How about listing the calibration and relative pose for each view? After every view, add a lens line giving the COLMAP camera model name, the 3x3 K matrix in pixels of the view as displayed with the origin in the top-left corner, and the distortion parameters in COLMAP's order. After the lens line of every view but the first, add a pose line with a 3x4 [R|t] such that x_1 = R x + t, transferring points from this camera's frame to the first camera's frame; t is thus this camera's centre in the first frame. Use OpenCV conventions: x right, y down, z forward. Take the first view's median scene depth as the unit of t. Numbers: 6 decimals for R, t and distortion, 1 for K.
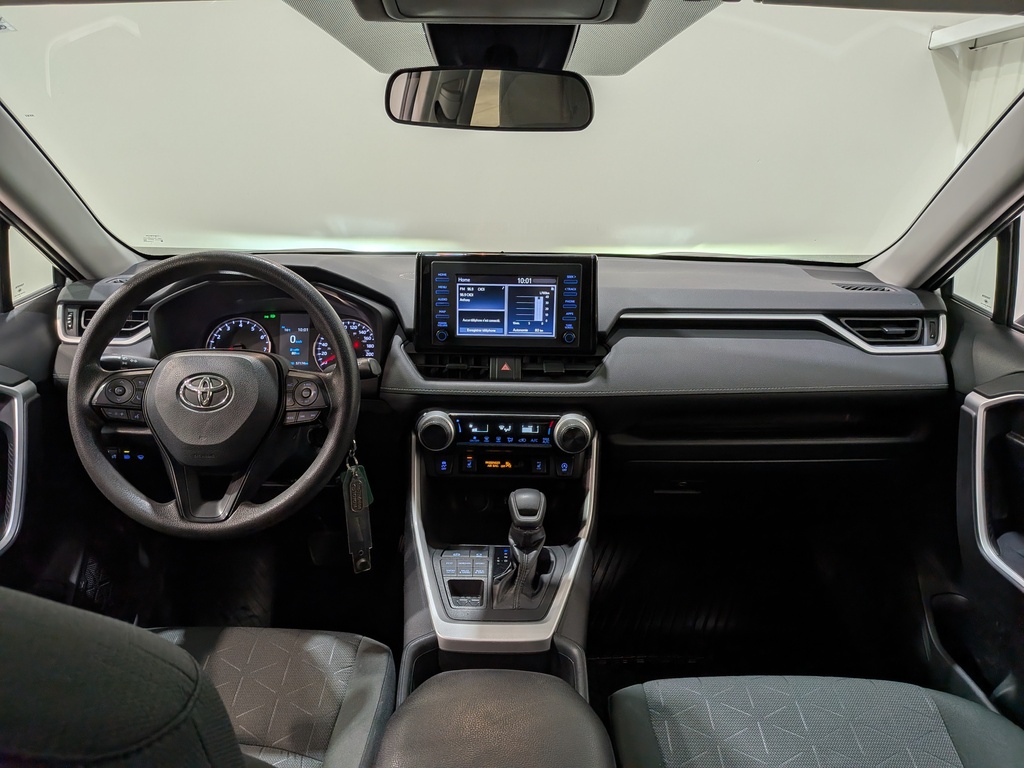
lens RADIAL K [[751.2, 0, 508.3], [0, 751.2, 394.6], [0, 0, 1]] dist [0.051089, -0.099584]
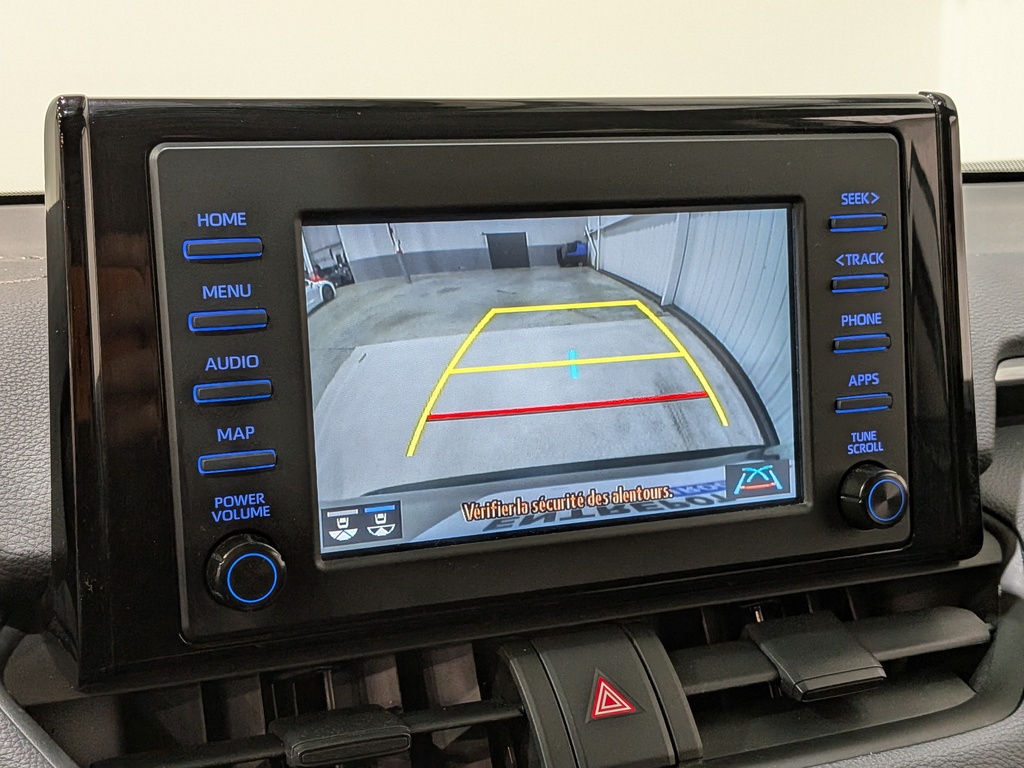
lens RADIAL K [[1500.5, 0, 528.5], [0, 1500.5, 376.6], [0, 0, 1]] dist [0.065635, 0.000000]
pose [[0.923775, -0.089002, 0.372450, -0.152546], [0.135719, 0.985575, -0.101102, -0.080014], [-0.358079, 0.143944, 0.922529, 0.660992]]
